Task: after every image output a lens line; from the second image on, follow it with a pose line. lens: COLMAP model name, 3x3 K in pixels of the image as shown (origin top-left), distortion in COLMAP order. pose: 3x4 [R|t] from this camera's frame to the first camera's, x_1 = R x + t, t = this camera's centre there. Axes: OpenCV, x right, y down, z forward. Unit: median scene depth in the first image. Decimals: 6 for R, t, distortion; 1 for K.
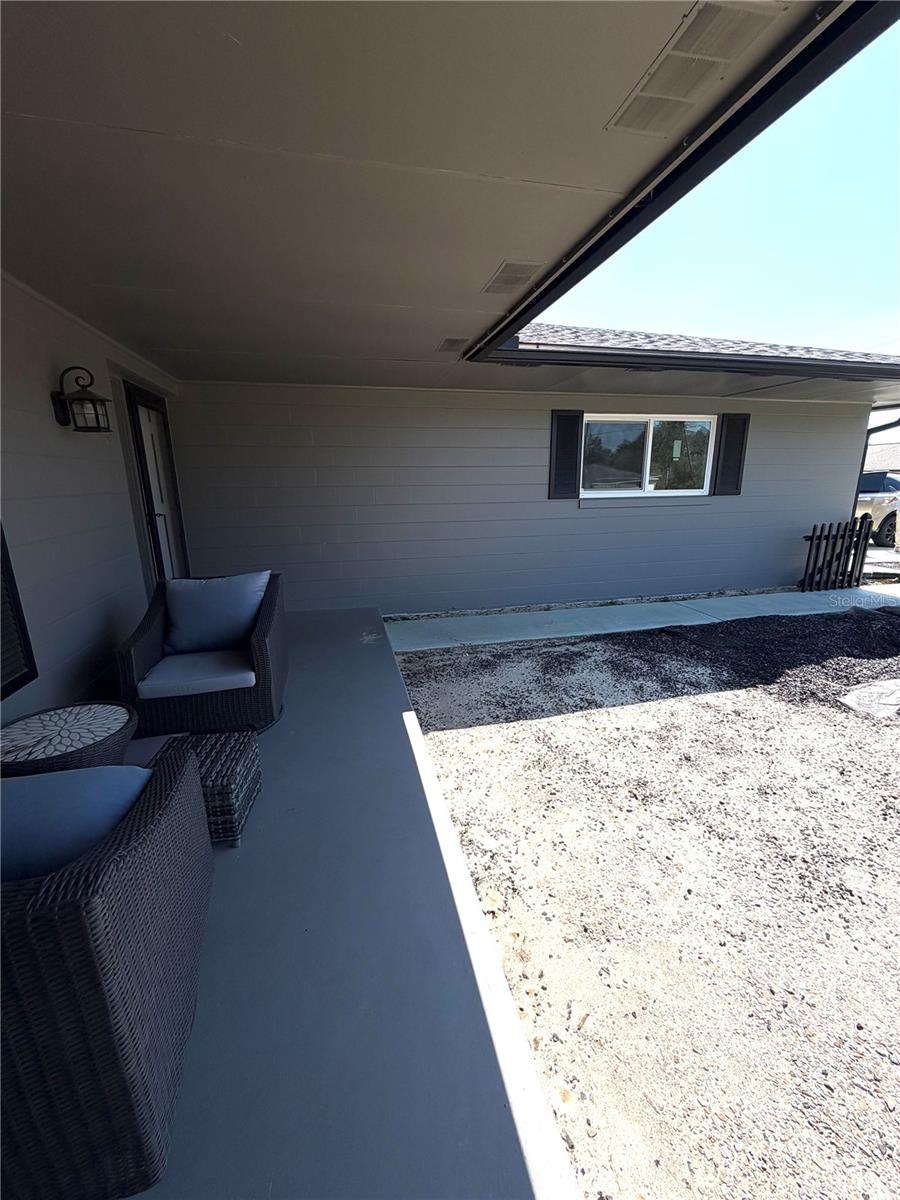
lens RADIAL K [[479.7, 0, 448.9], [0, 479.7, 601.7], [0, 0, 1]] dist [-0.001961, -0.000373]
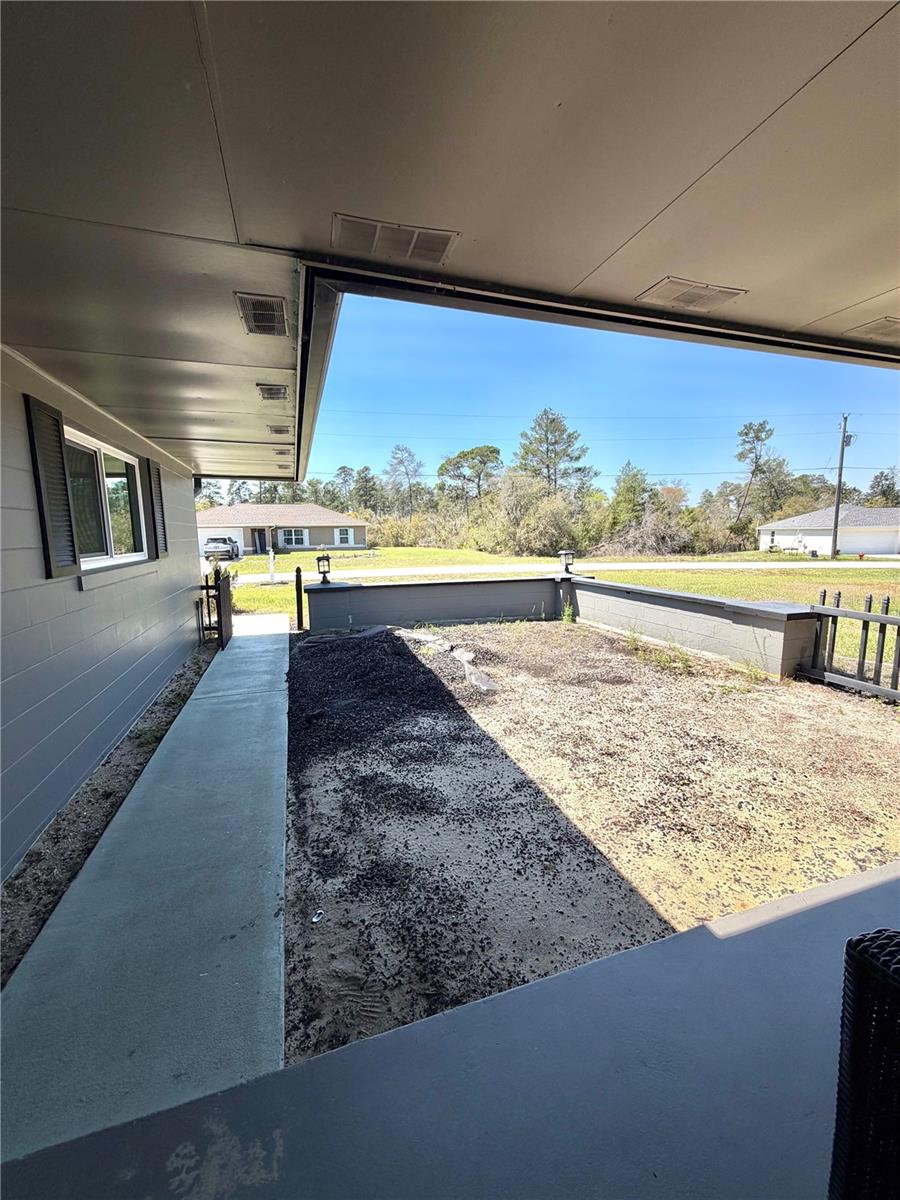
lens RADIAL K [[479.7, 0, 449.4], [0, 479.7, 598.8], [0, 0, 1]] dist [-0.001961, -0.000373]
pose [[-0.091272, -0.124732, 0.987983, -0.484449], [0.260712, 0.954527, 0.144593, -0.259414], [-0.961092, 0.270777, -0.054603, 1.056244]]
